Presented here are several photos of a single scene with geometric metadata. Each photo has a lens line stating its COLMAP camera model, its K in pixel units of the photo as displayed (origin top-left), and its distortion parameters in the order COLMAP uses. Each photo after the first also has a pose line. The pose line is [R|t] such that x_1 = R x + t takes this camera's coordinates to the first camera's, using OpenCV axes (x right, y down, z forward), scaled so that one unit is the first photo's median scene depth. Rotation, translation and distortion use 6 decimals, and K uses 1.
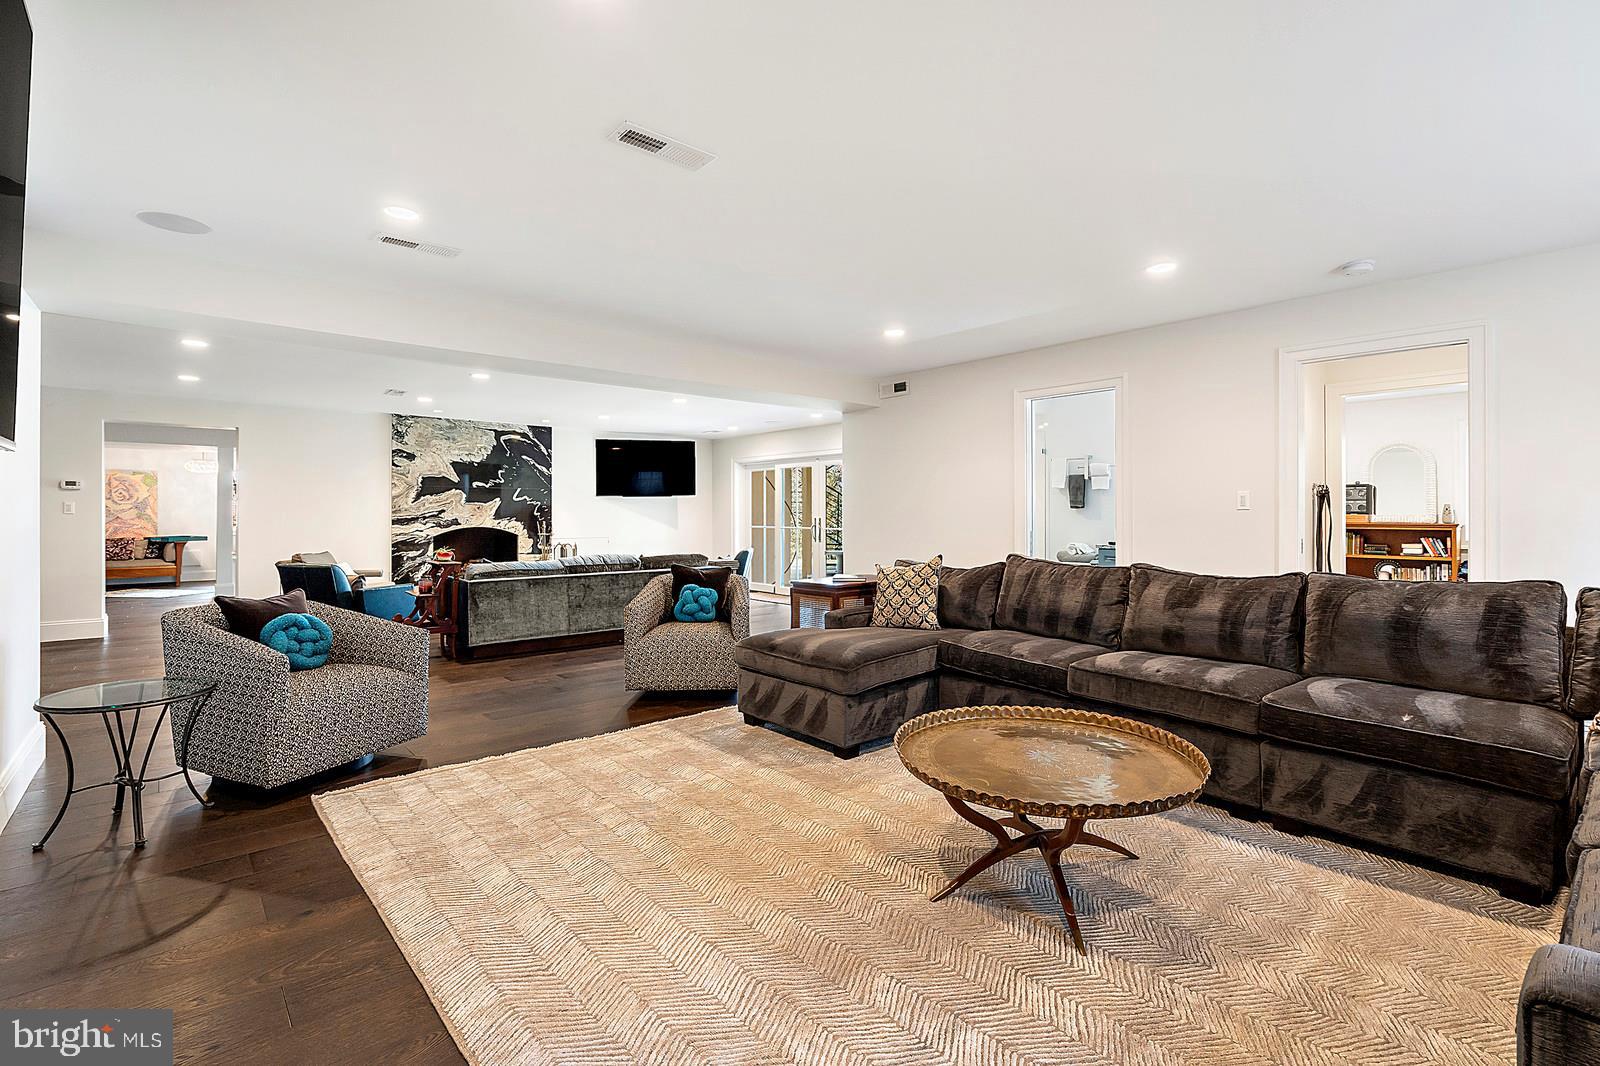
lens RADIAL K [[736.6, 0, 804.1], [0, 736.6, 514.5], [0, 0, 1]] dist [-0.009913, 0.000327]
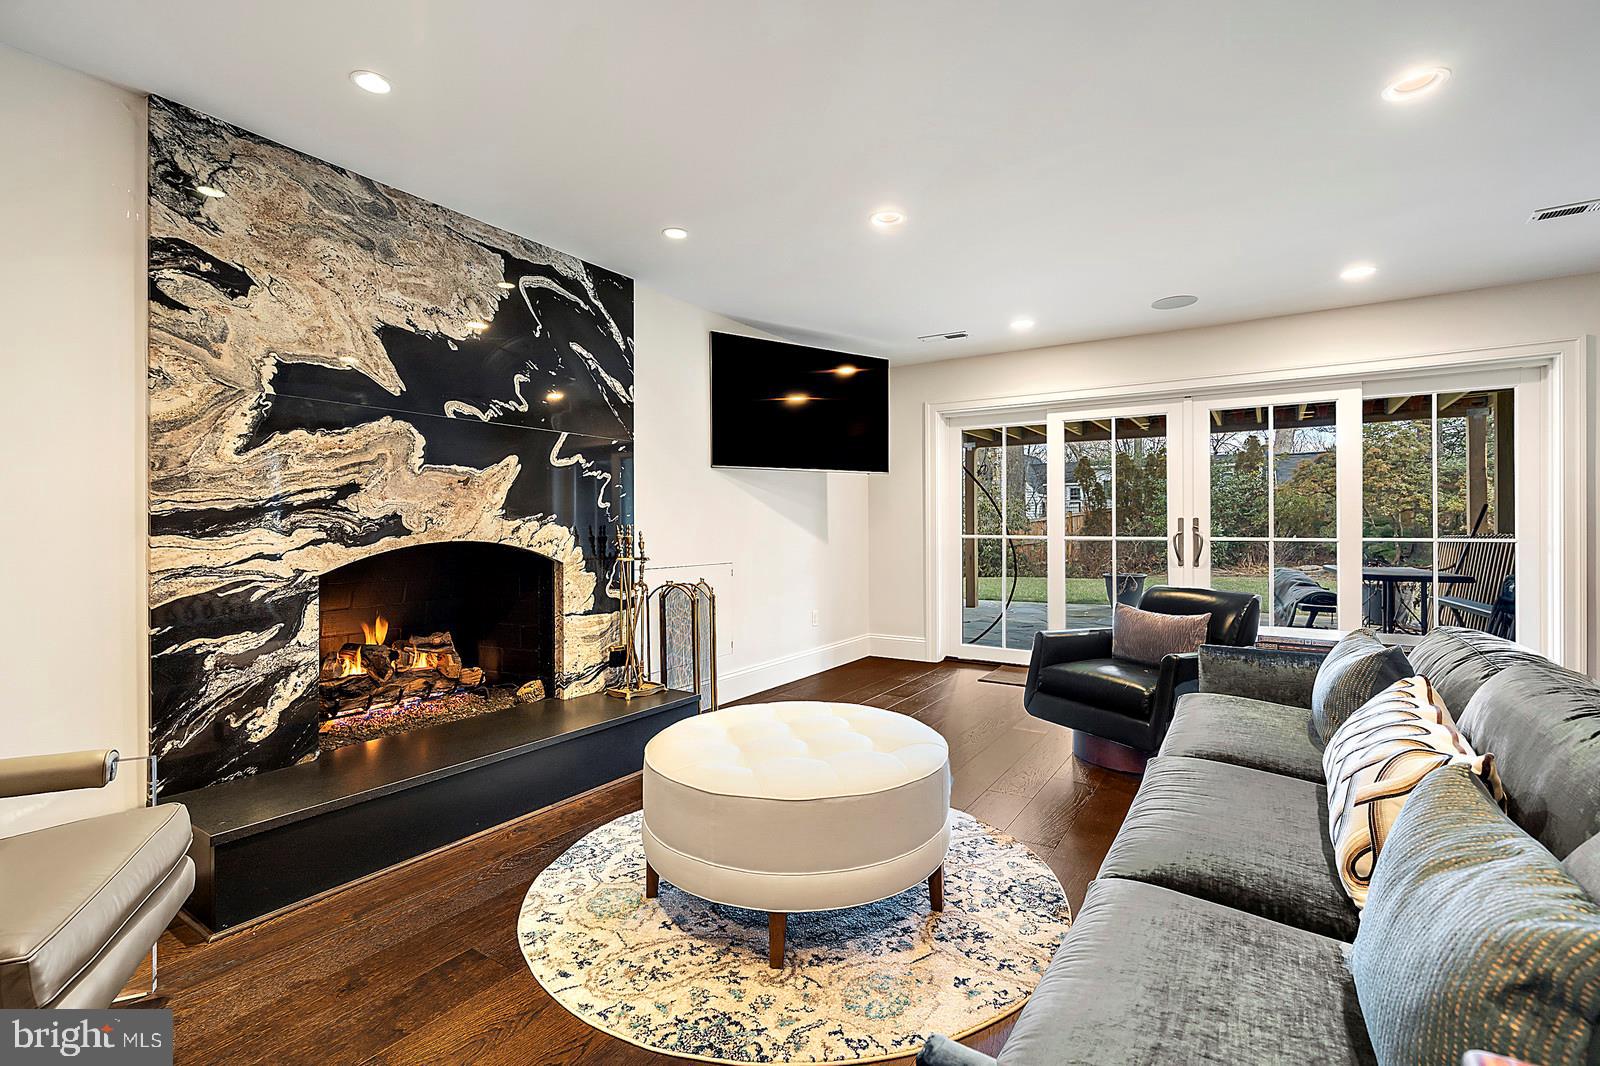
lens RADIAL K [[725.2, 0, 803.3], [0, 725.2, 530.6], [0, 0, 1]] dist [-0.001416, 0.000639]
pose [[0.962383, -0.003462, 0.271673, -0.391538], [0.001383, 0.999968, 0.007841, 0.010258], [-0.271692, -0.007170, 0.962358, 0.663048]]
